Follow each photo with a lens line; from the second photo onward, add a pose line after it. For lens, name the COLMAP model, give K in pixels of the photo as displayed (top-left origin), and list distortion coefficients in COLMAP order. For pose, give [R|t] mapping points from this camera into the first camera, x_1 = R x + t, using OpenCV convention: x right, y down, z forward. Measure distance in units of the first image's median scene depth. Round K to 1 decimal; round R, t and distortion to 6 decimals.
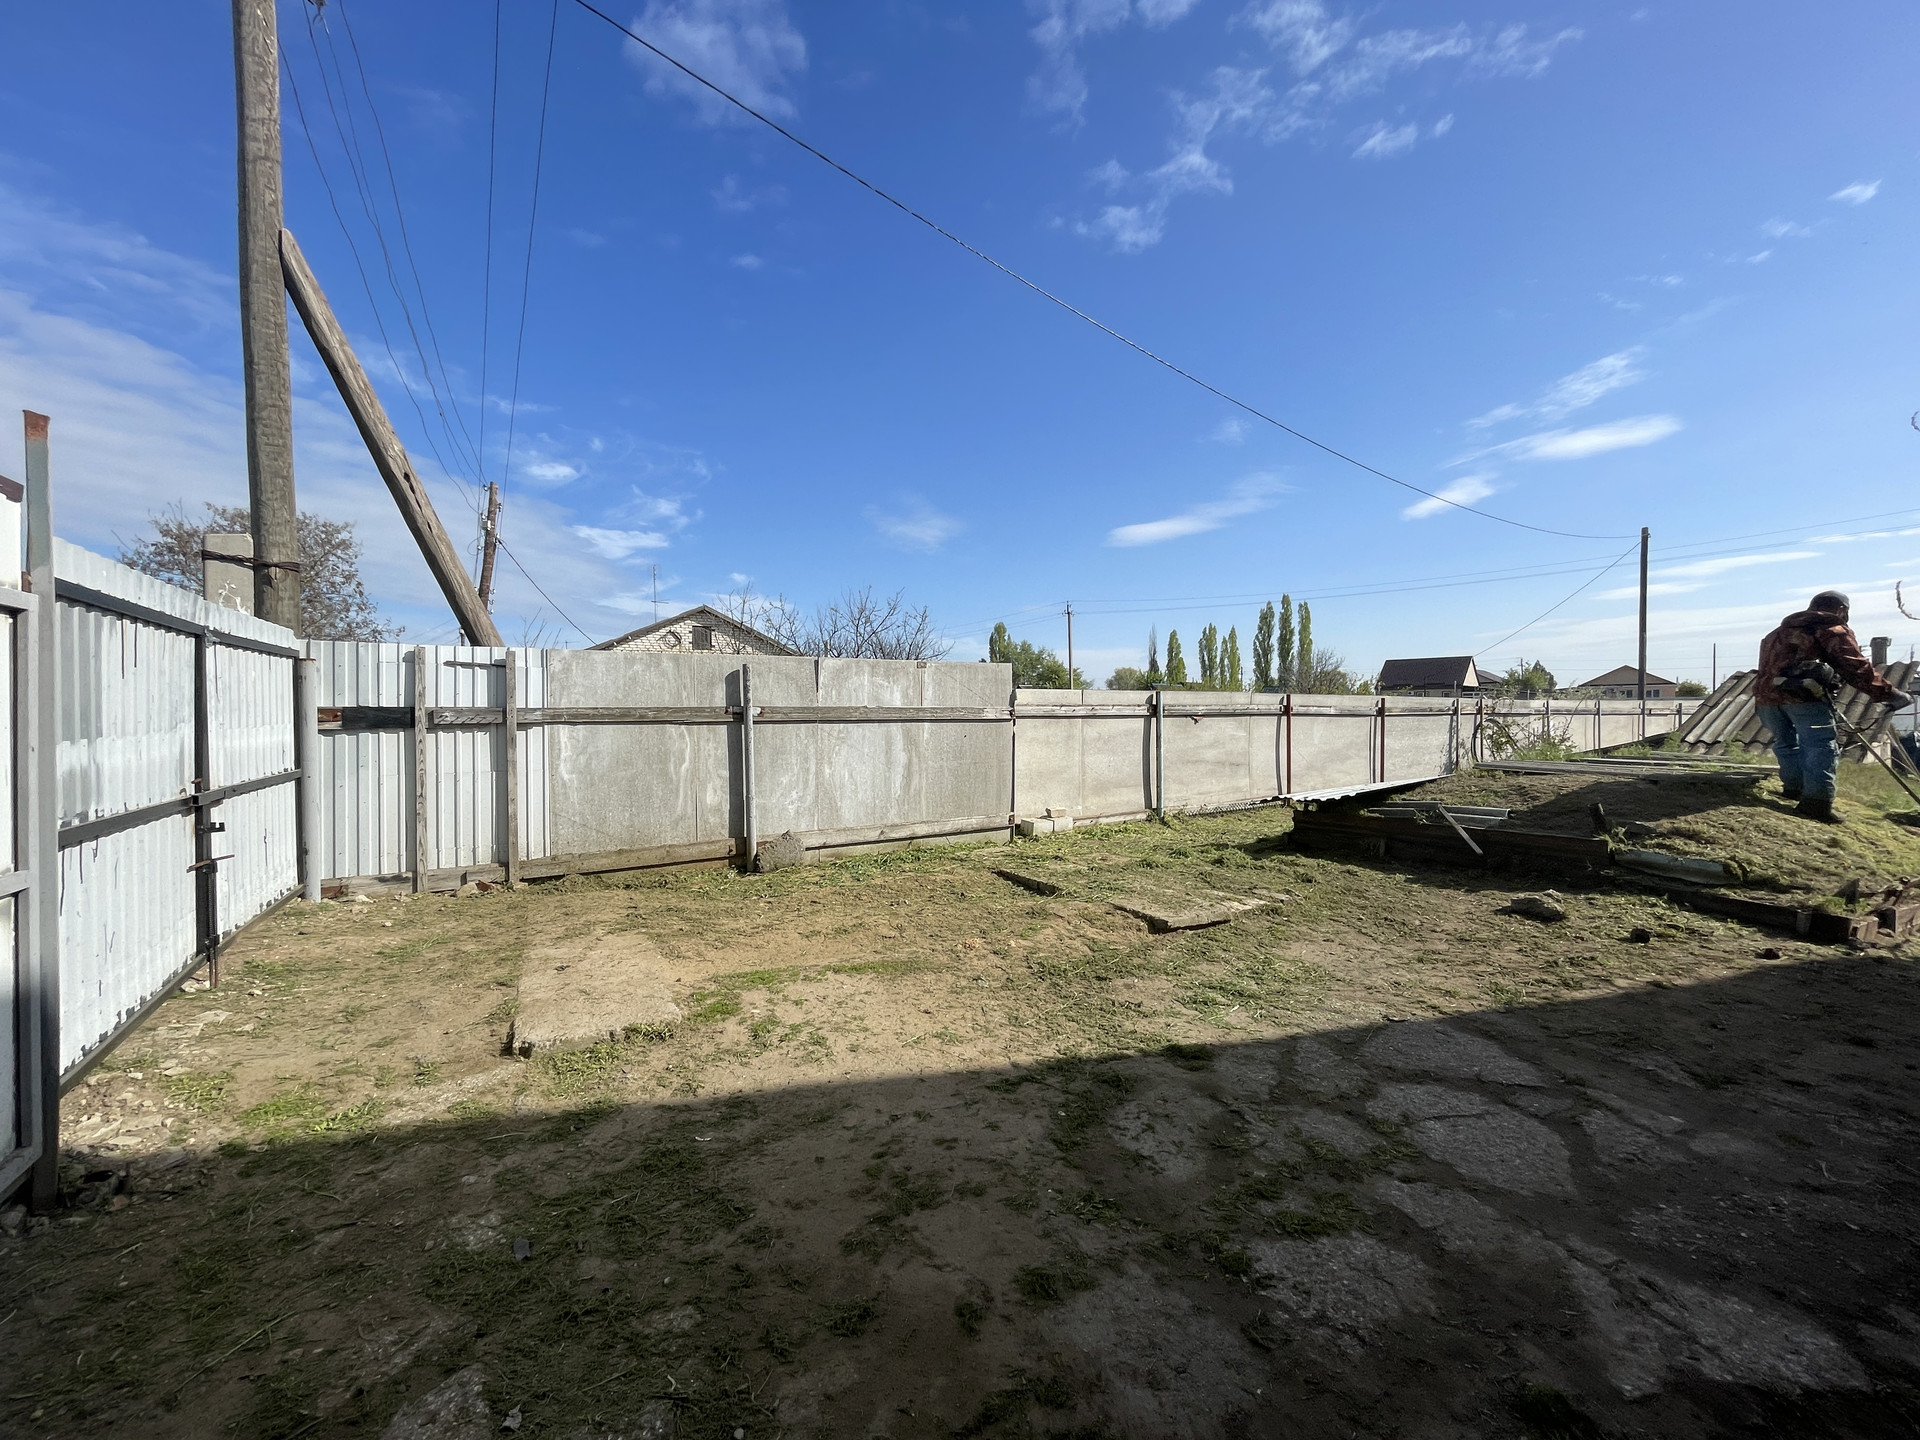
lens RADIAL K [[776.3, 0, 963.0], [0, 776.3, 721.7], [0, 0, 1]] dist [-0.003390, -0.000566]
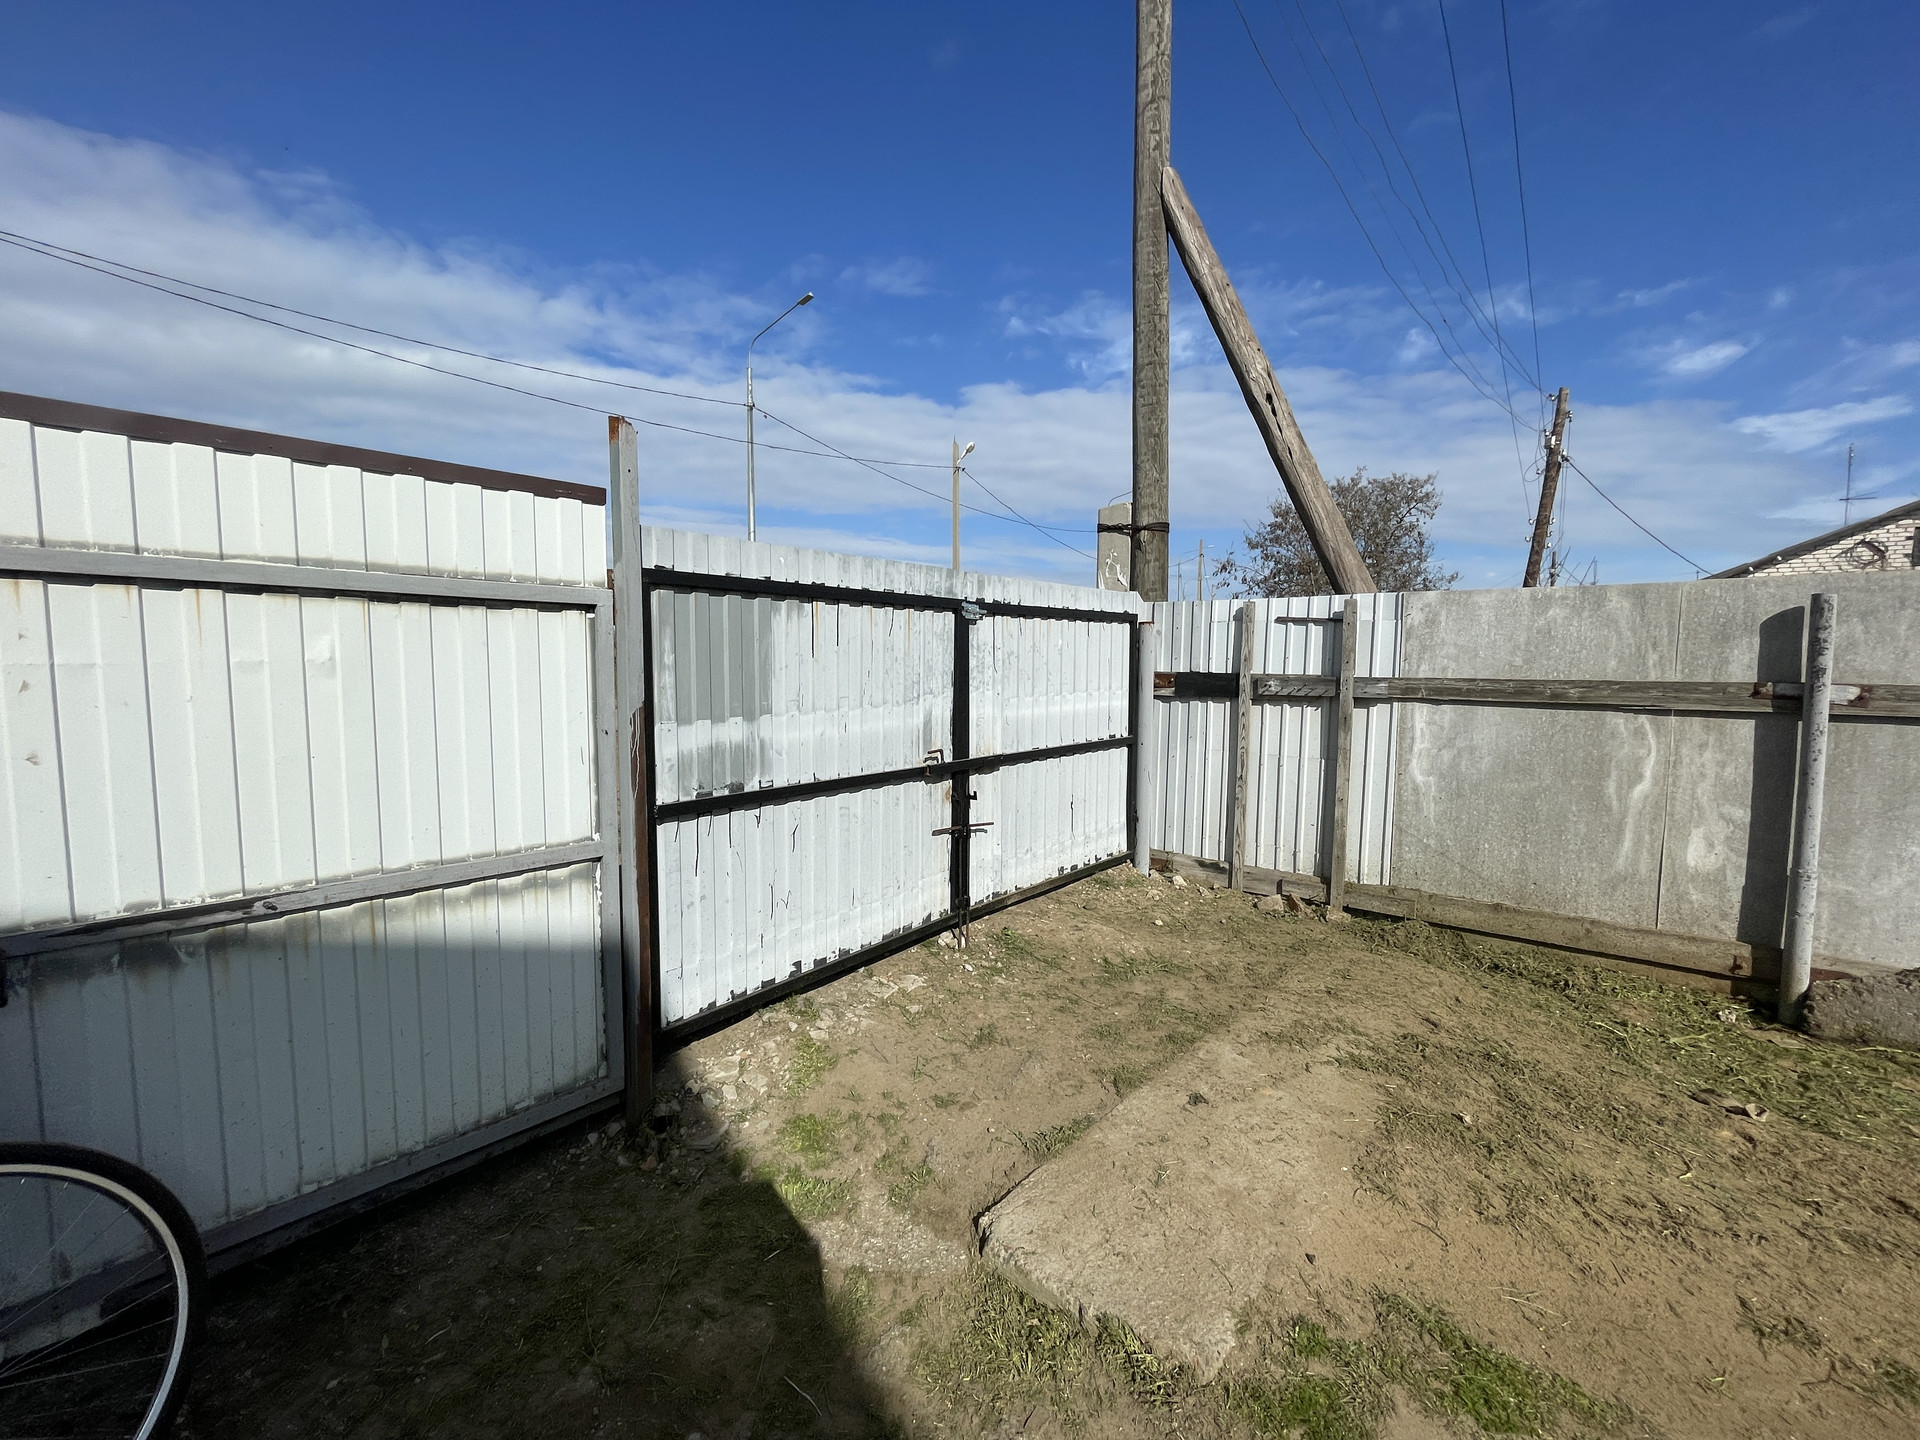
lens RADIAL K [[776.3, 0, 963.0], [0, 776.3, 721.7], [0, 0, 1]] dist [-0.003390, -0.000566]
pose [[0.325954, 0.086351, -0.941434, -0.001784], [-0.020089, 0.996228, 0.084422, -0.030960], [0.945172, -0.008605, 0.326459, 0.420138]]
